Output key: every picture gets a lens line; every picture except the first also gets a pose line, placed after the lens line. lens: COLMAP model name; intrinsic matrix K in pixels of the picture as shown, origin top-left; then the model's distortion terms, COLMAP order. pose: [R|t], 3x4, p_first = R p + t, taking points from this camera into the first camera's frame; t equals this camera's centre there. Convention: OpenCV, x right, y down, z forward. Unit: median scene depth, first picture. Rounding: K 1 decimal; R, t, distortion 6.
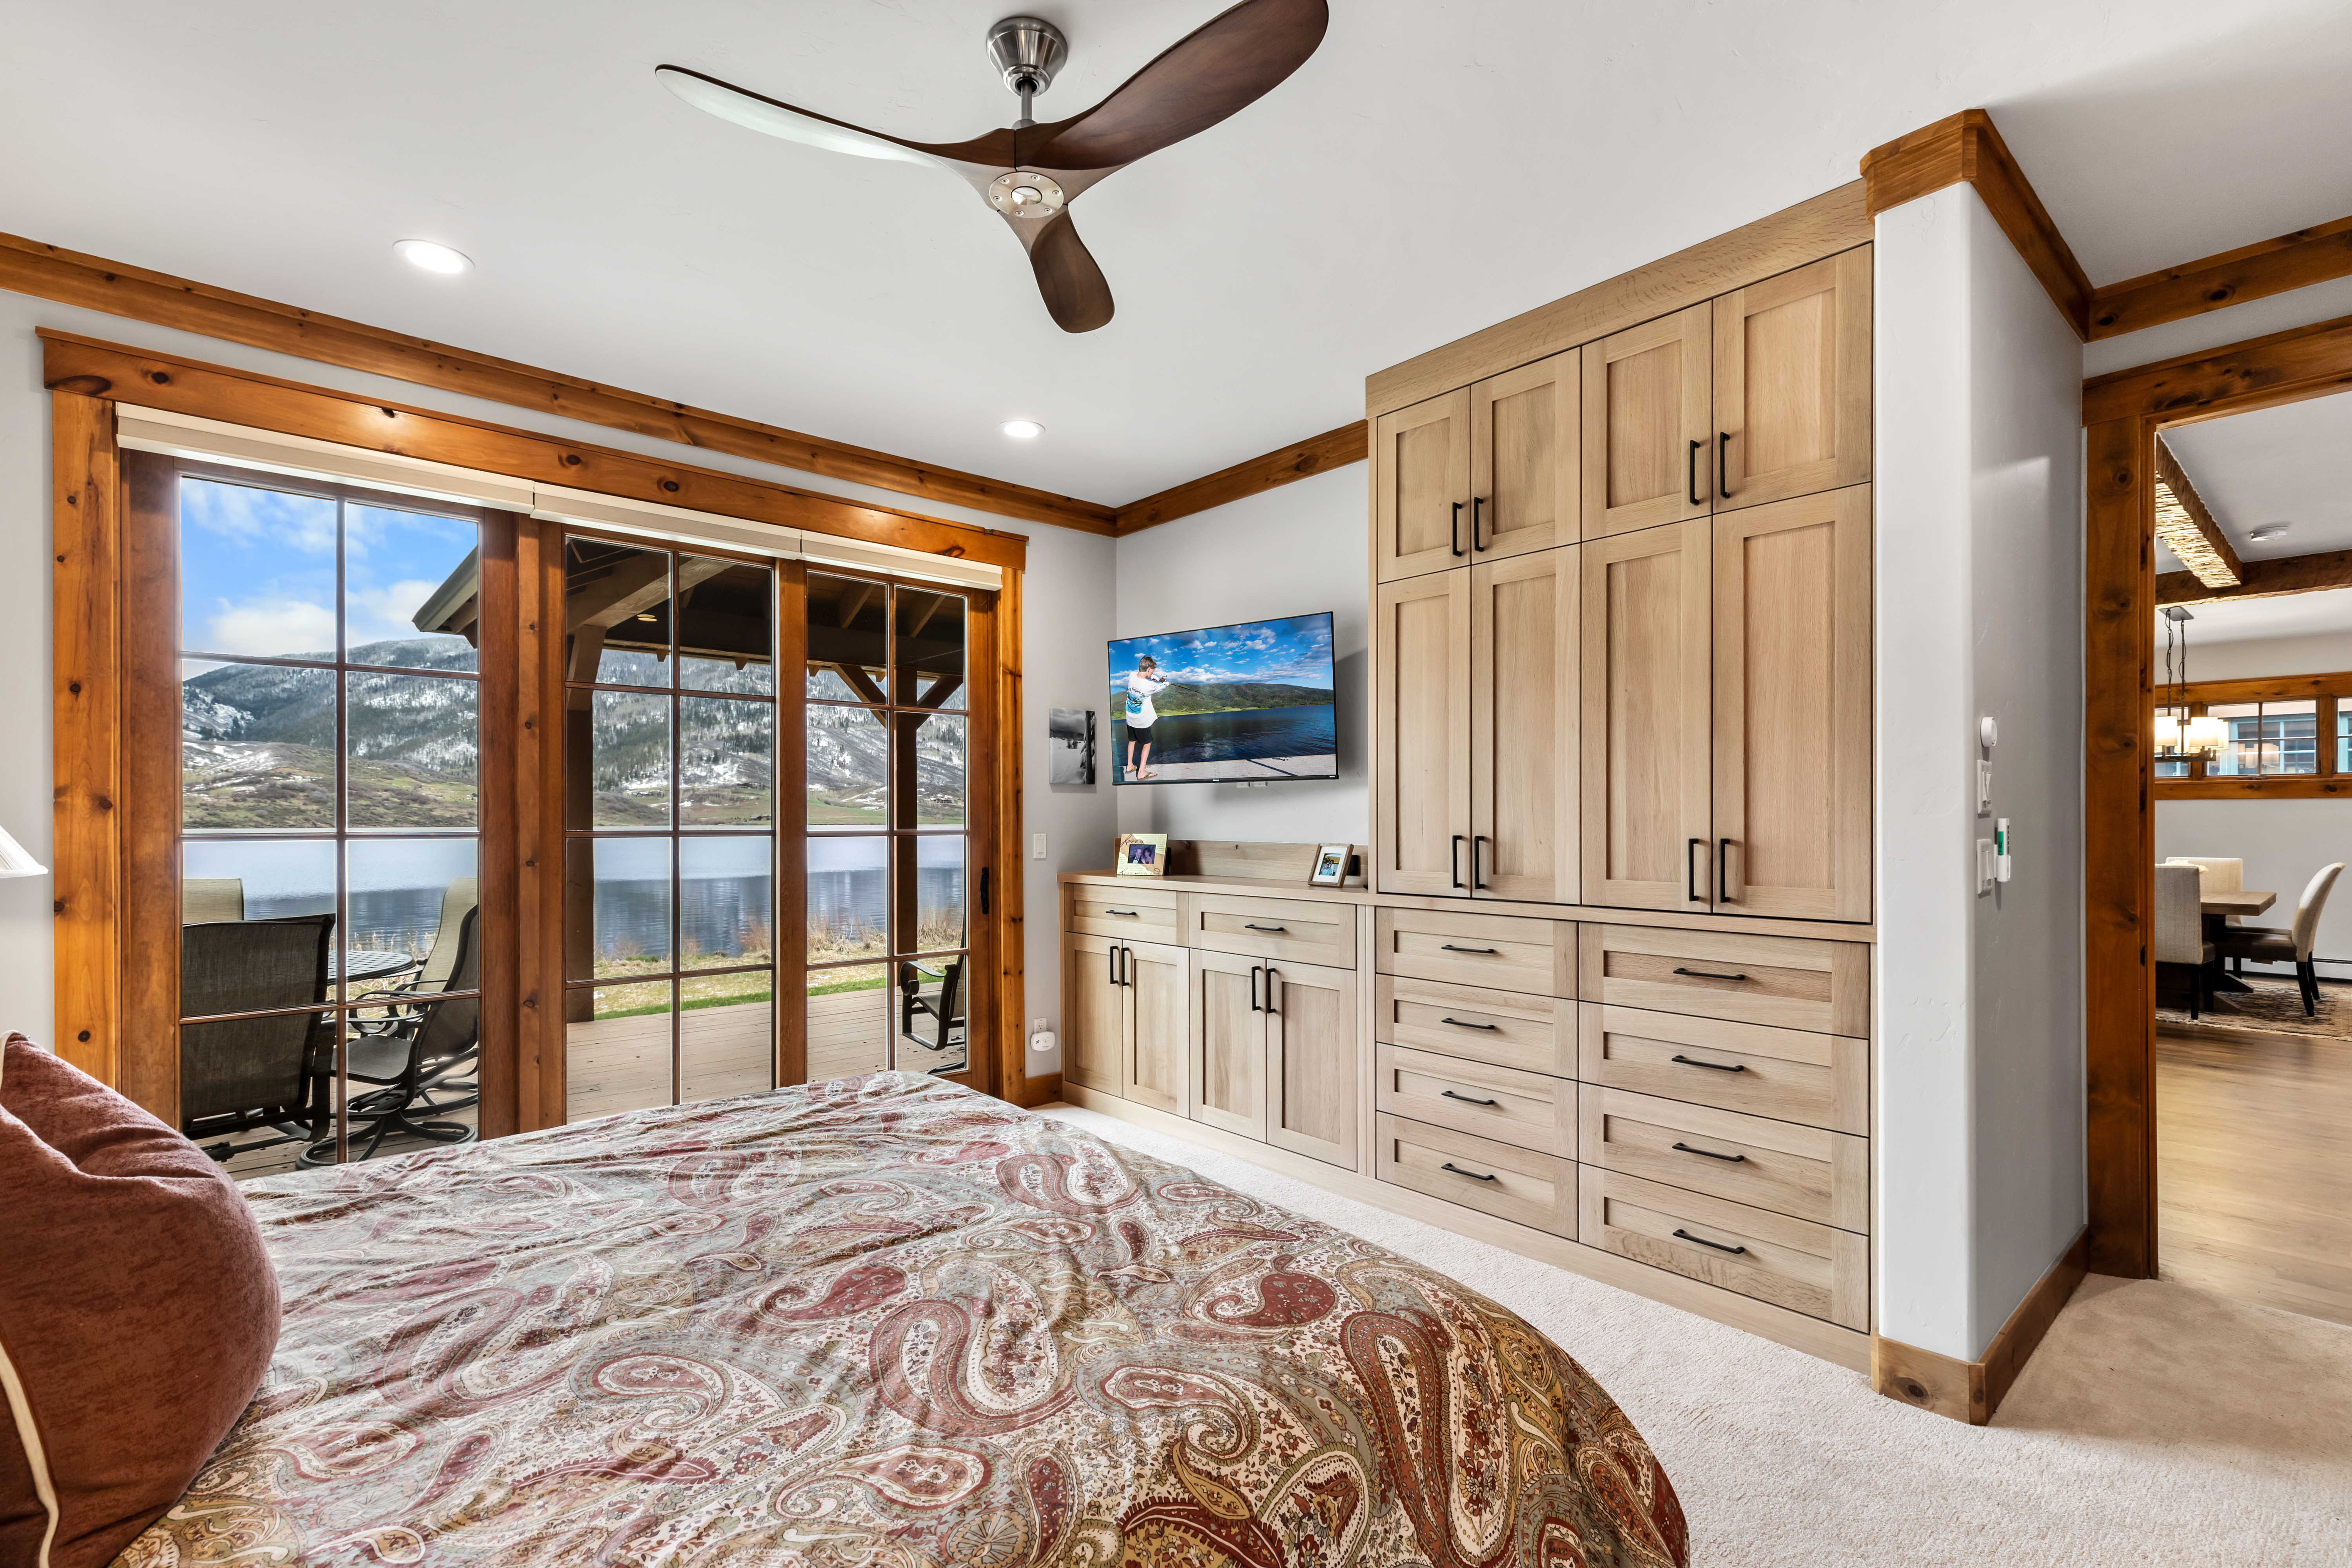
lens RADIAL K [[1059.8, 0, 1166.7], [0, 1059.8, 820.7], [0, 0, 1]] dist [0.003855, 0.000348]
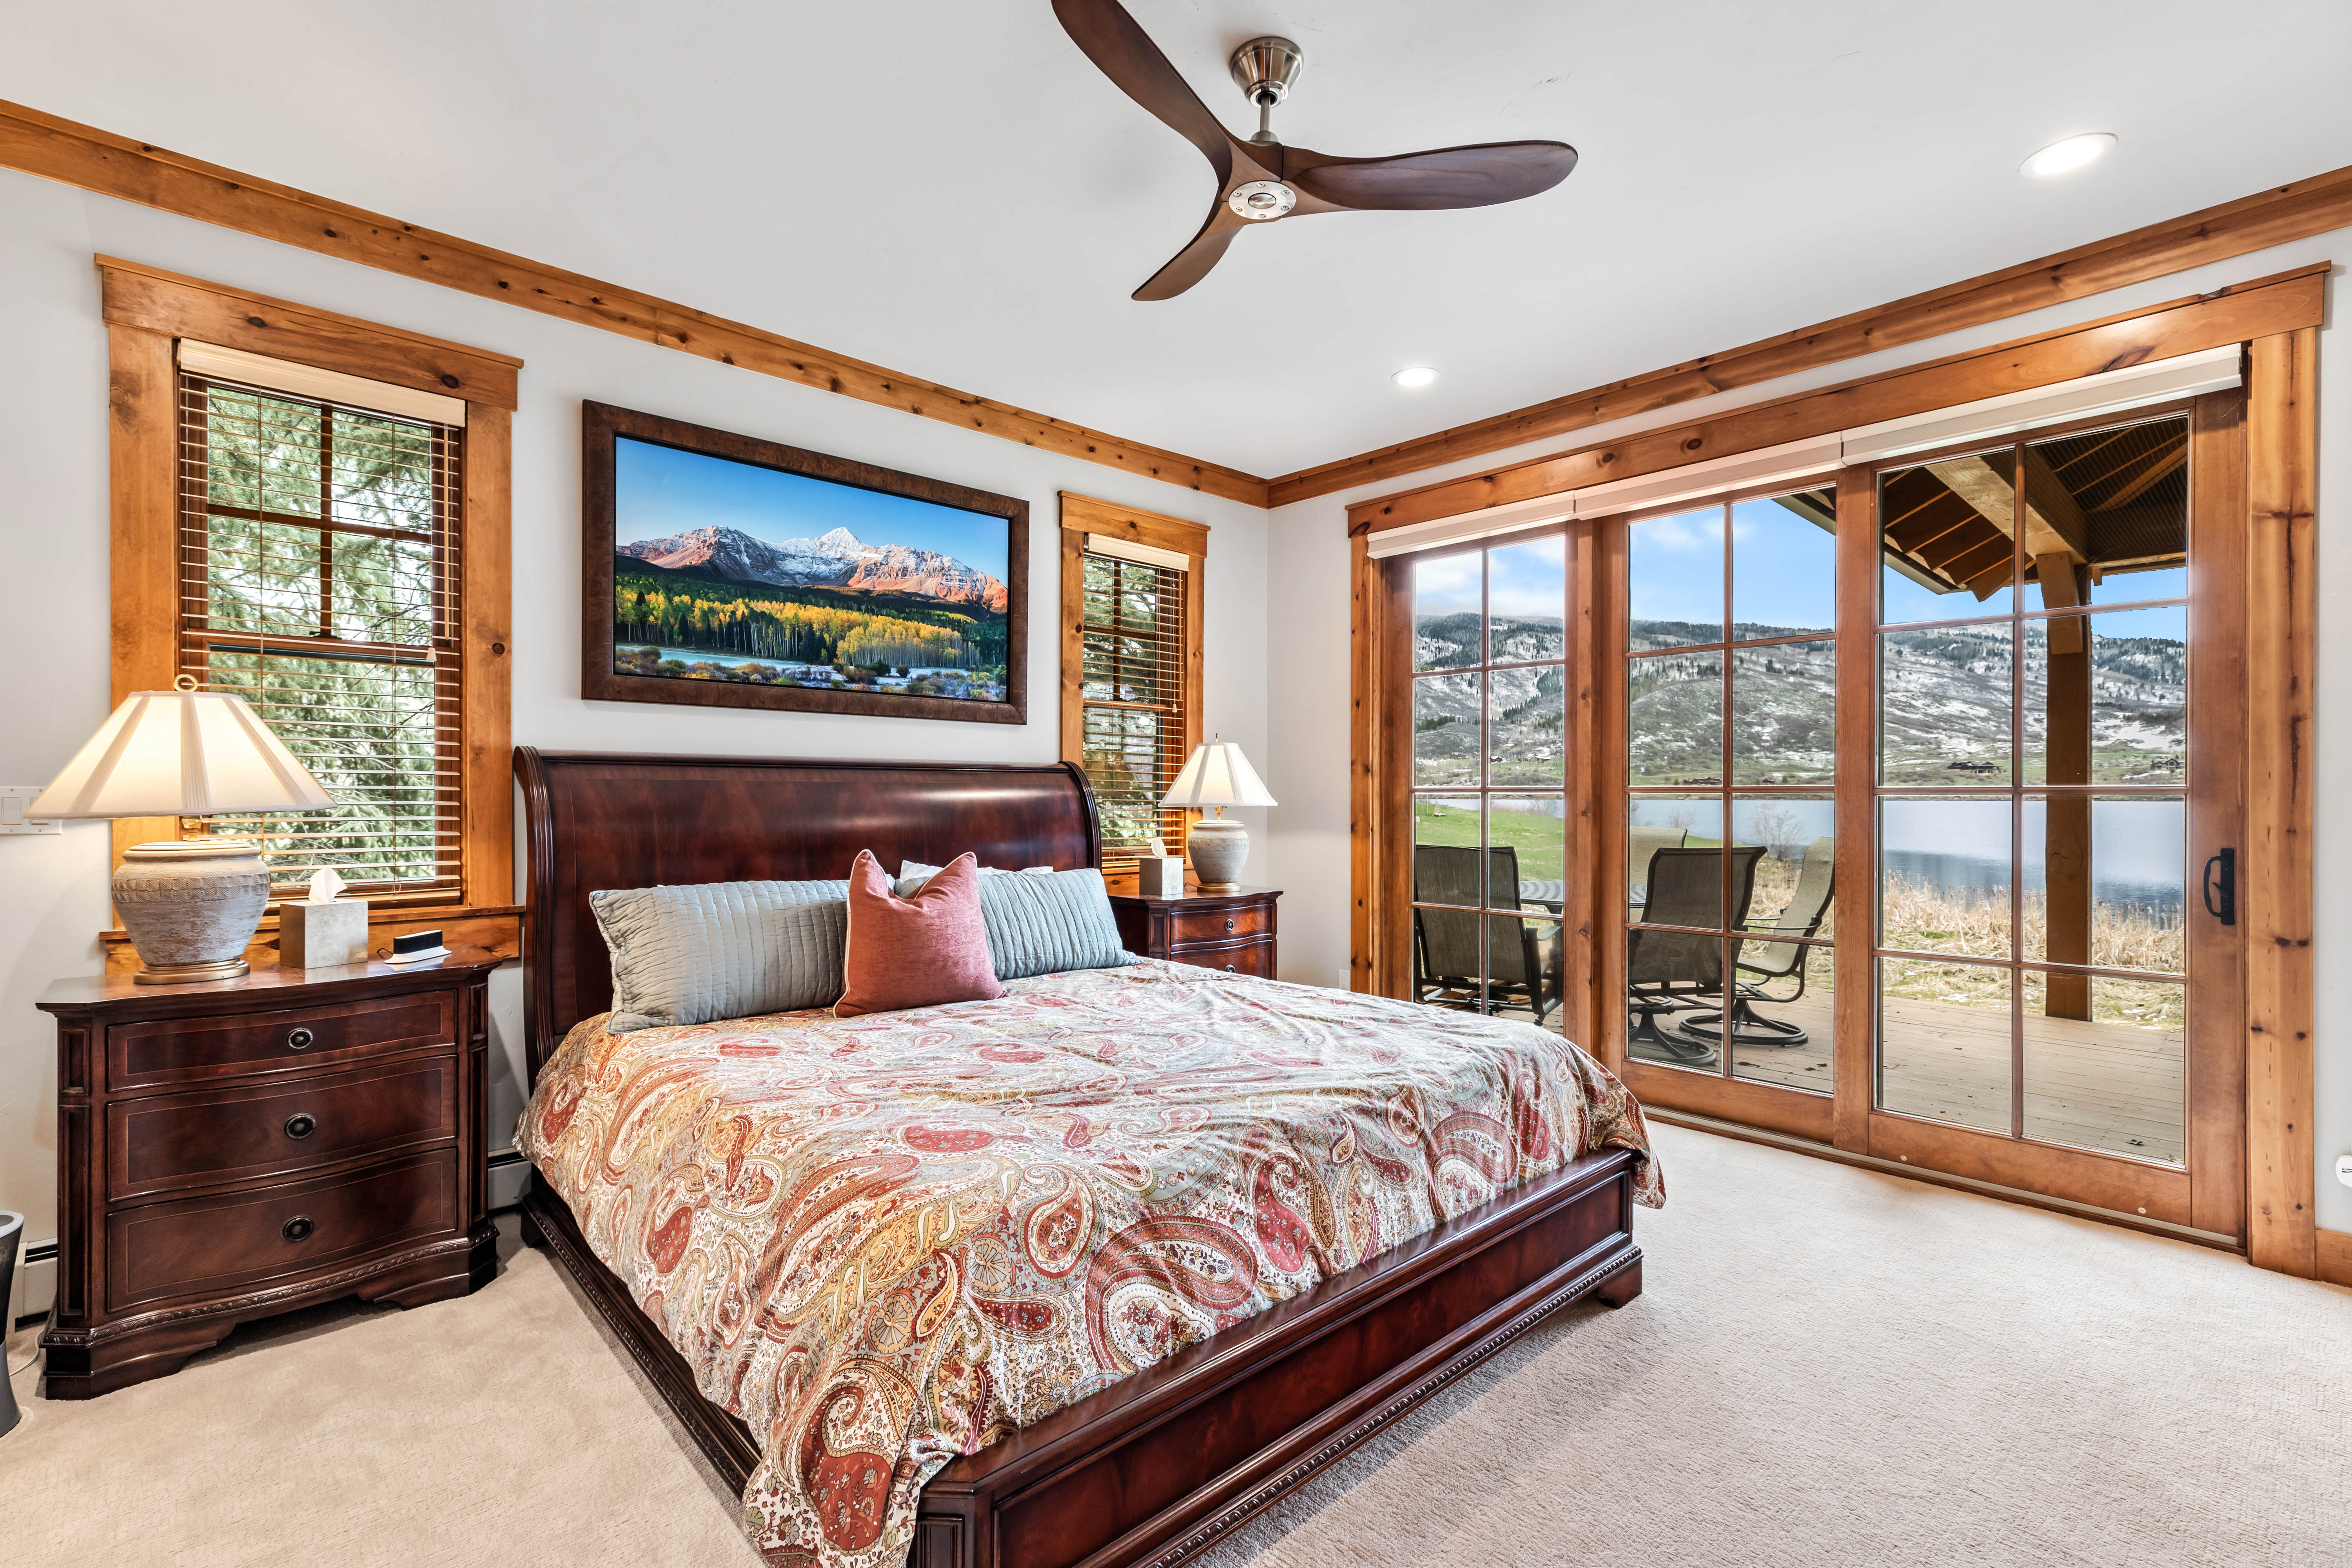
lens RADIAL K [[1059.8, 0, 1162.6], [0, 1059.8, 792.4], [0, 0, 1]] dist [0.003855, 0.000348]
pose [[0.024396, 0.000144, -0.999702, 0.532621], [-0.001375, 0.999999, 0.000110, 0.016427], [0.999701, 0.001372, 0.024397, 0.475503]]
